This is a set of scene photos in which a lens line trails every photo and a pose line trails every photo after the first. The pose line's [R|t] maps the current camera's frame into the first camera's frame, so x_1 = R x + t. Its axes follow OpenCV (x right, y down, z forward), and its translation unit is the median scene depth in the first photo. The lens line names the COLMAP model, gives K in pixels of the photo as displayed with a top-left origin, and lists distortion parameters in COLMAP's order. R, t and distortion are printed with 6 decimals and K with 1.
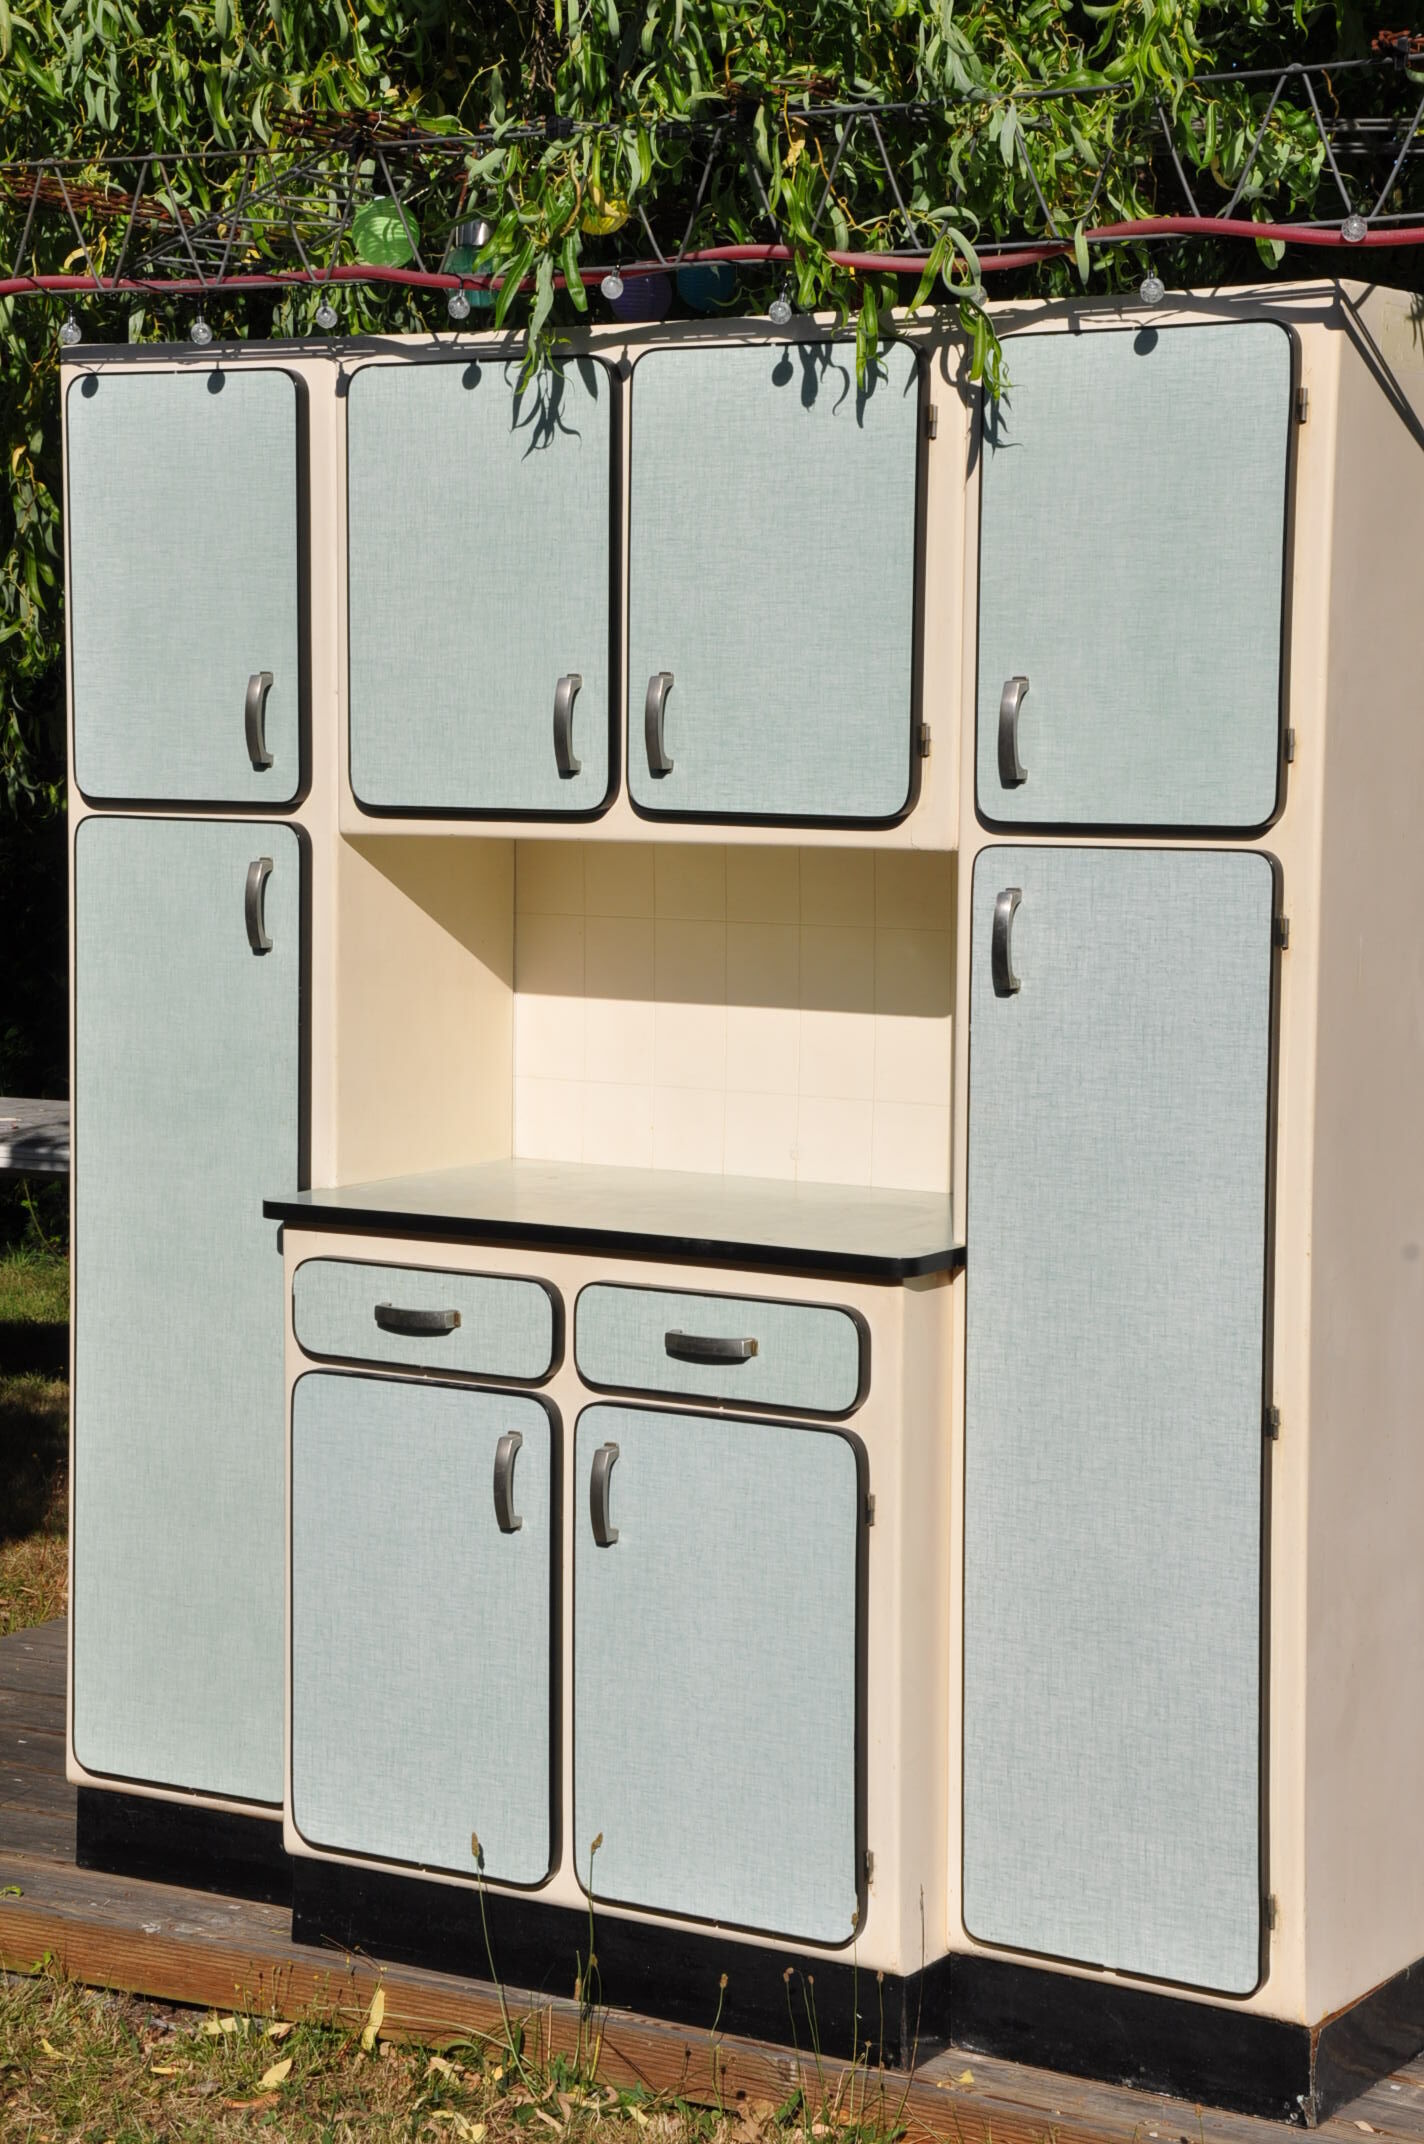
lens RADIAL K [[4077.9, 0, 706.3], [0, 4077.9, 1066.3], [0, 0, 1]] dist [0.286063, 0.360169]
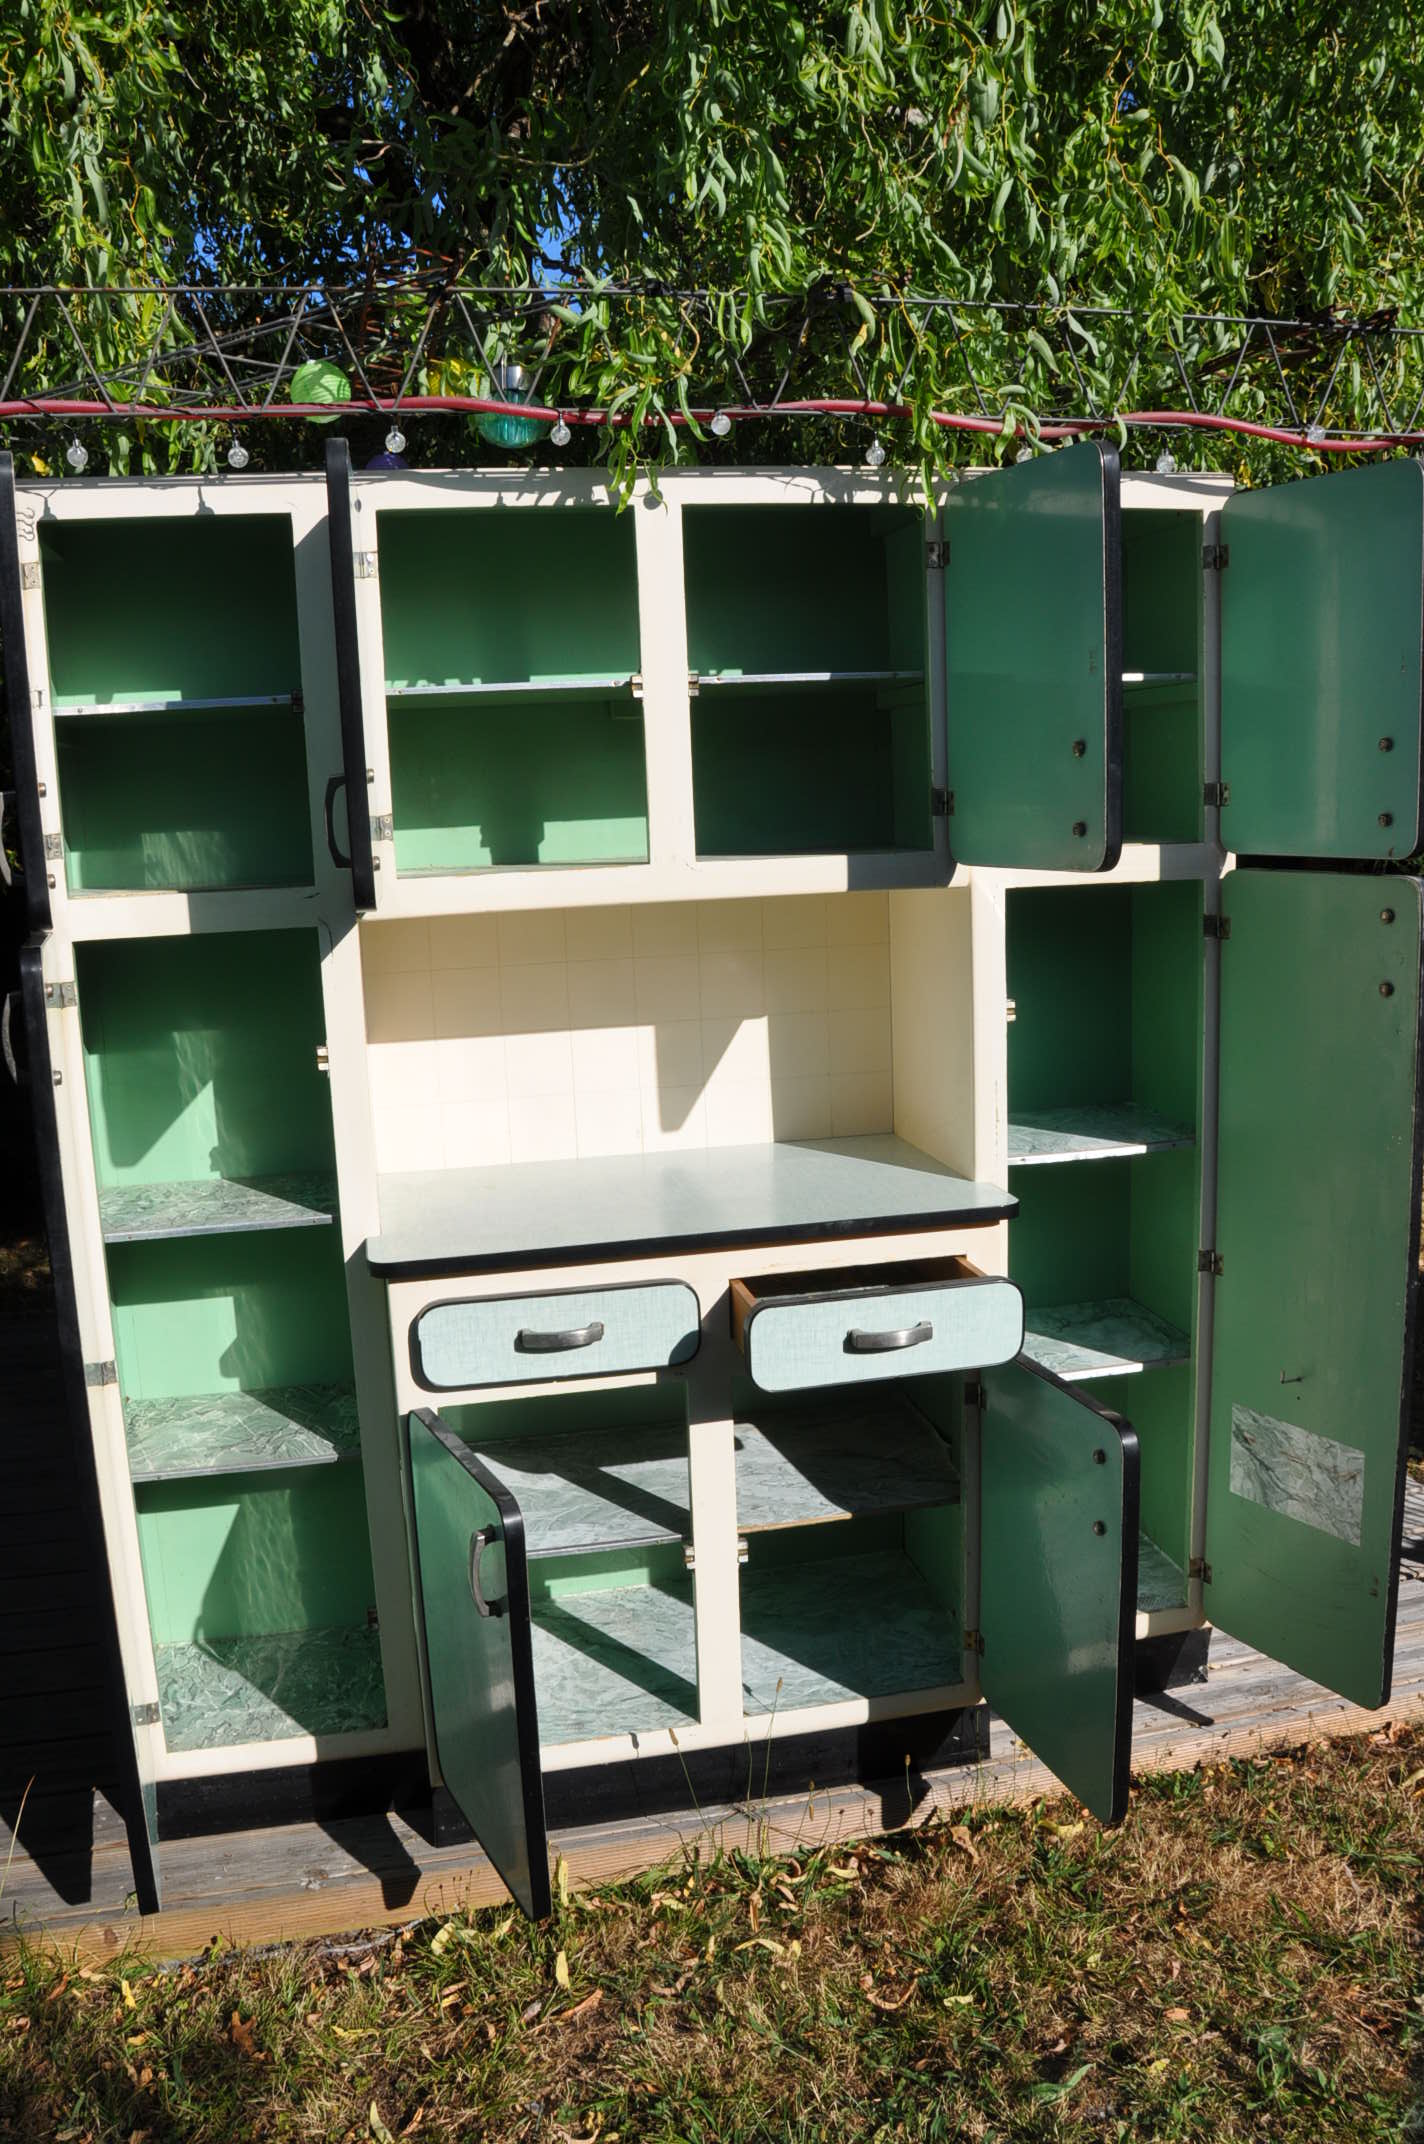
lens RADIAL K [[1684.8, 0, 712.0], [0, 1684.8, 1072.0], [0, 0, 1]] dist [-0.168976, 0.132132]
pose [[0.710836, -0.150995, 0.686959, -0.370252], [0.104697, 0.988519, 0.108942, -0.060975], [-0.695522, -0.005518, 0.718484, 0.673163]]
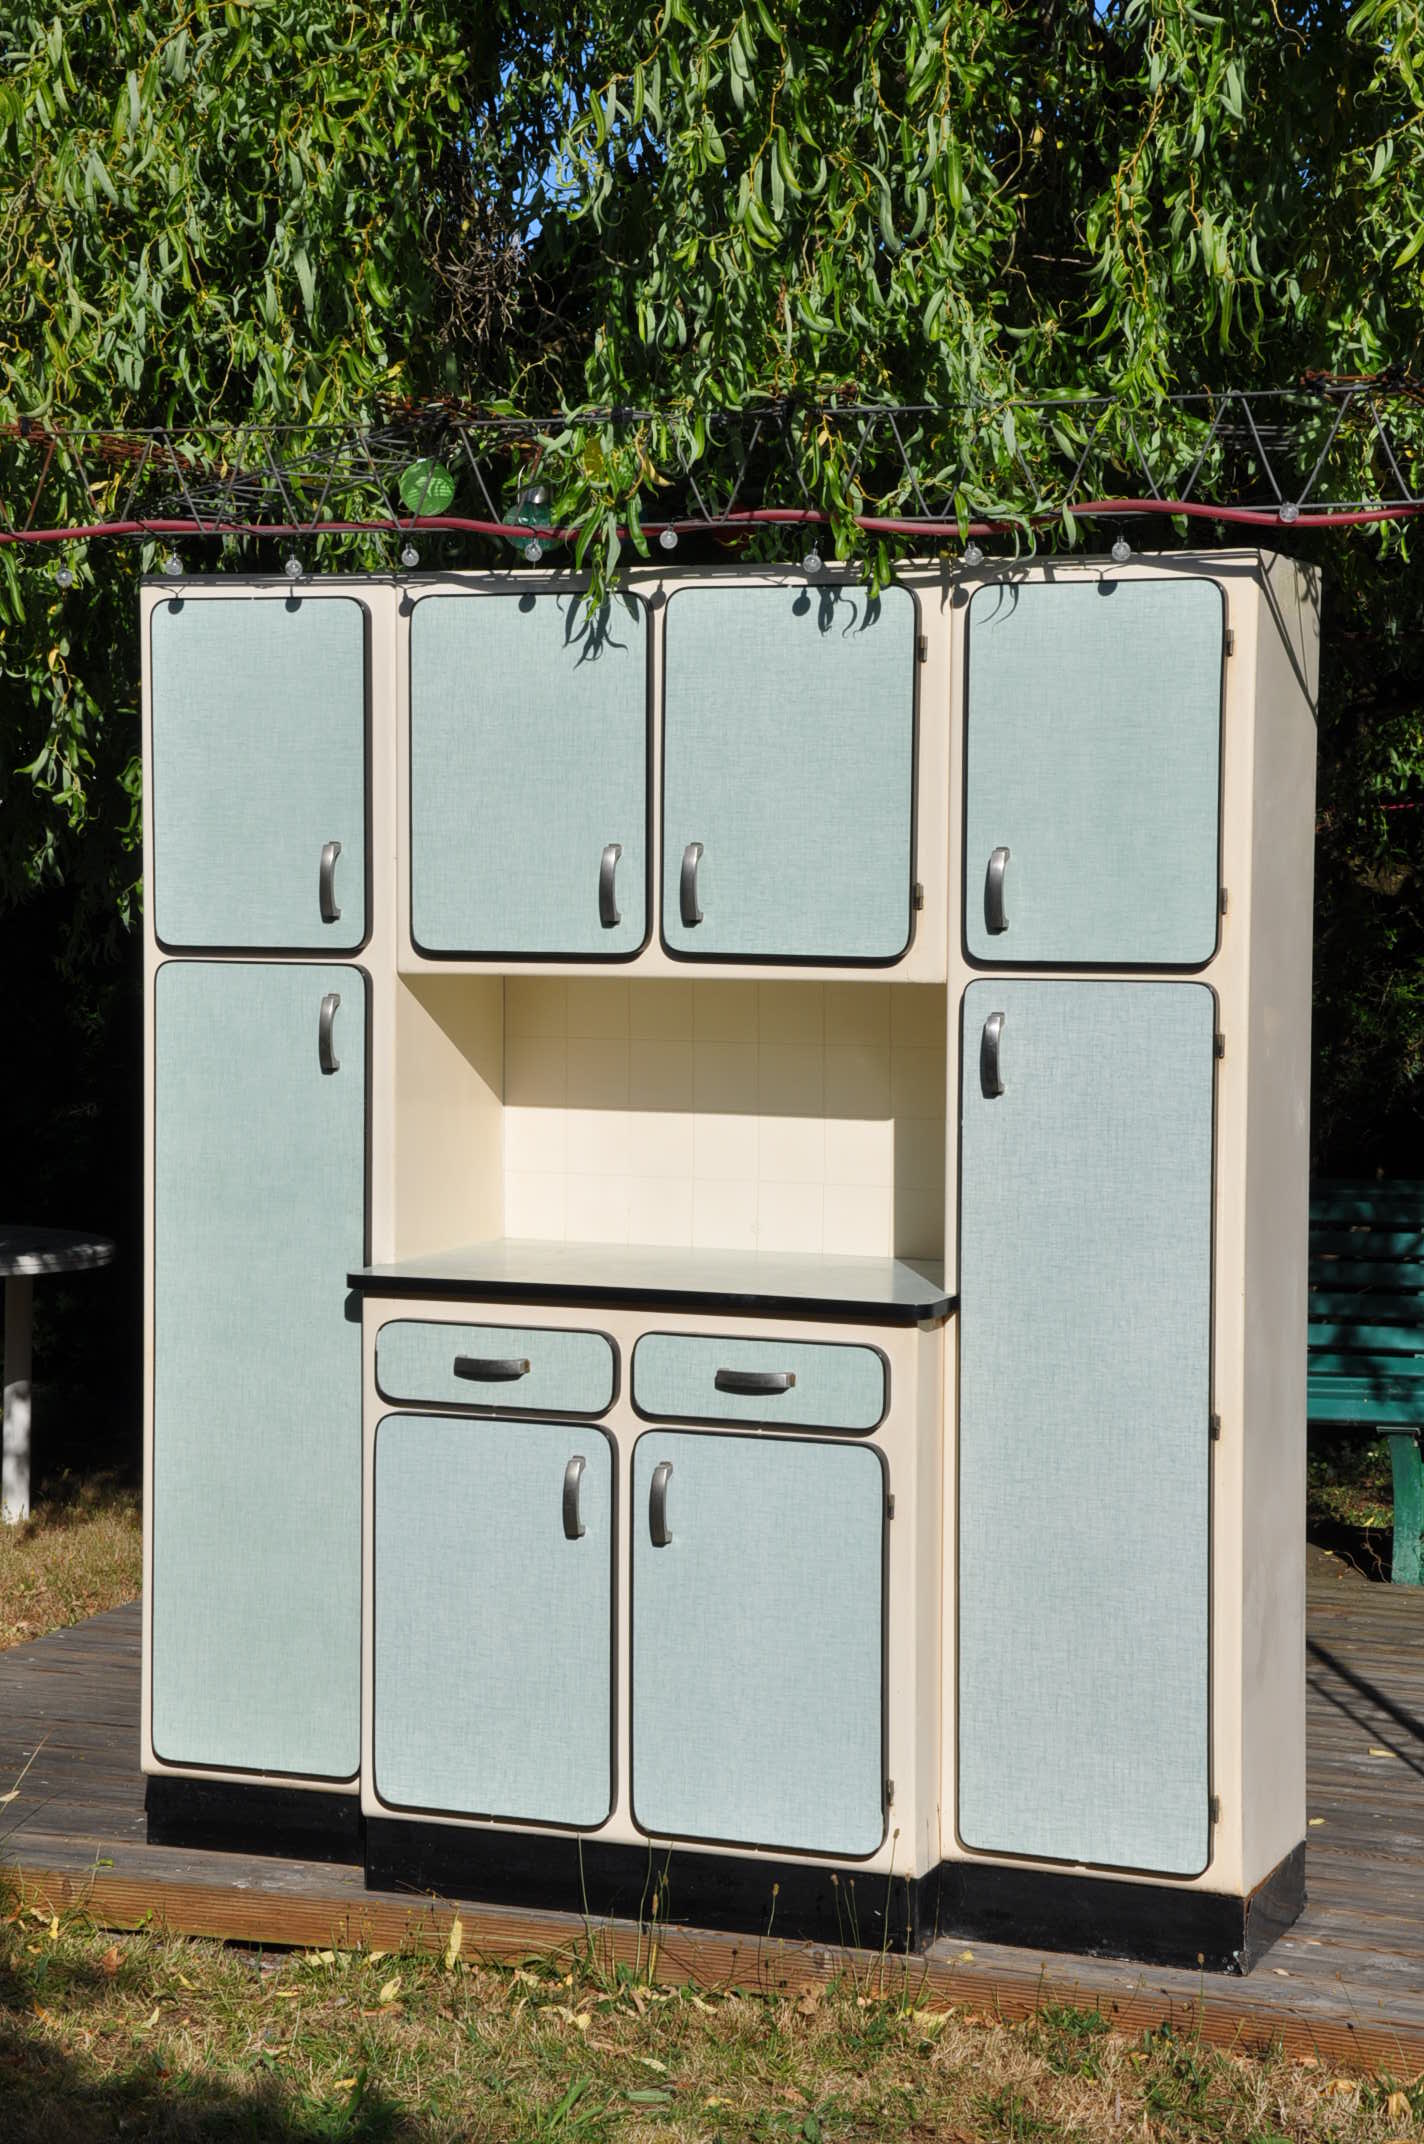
lens RADIAL K [[3949.2, 0, 671.8], [0, 3949.2, 1075.9], [0, 0, 1]] dist [0.380444, -1.021768]
pose [[0.985357, -0.012319, 0.170056, -0.231205], [0.016828, 0.999543, -0.025097, 0.005305], [-0.169669, 0.027591, 0.985115, -0.194361]]
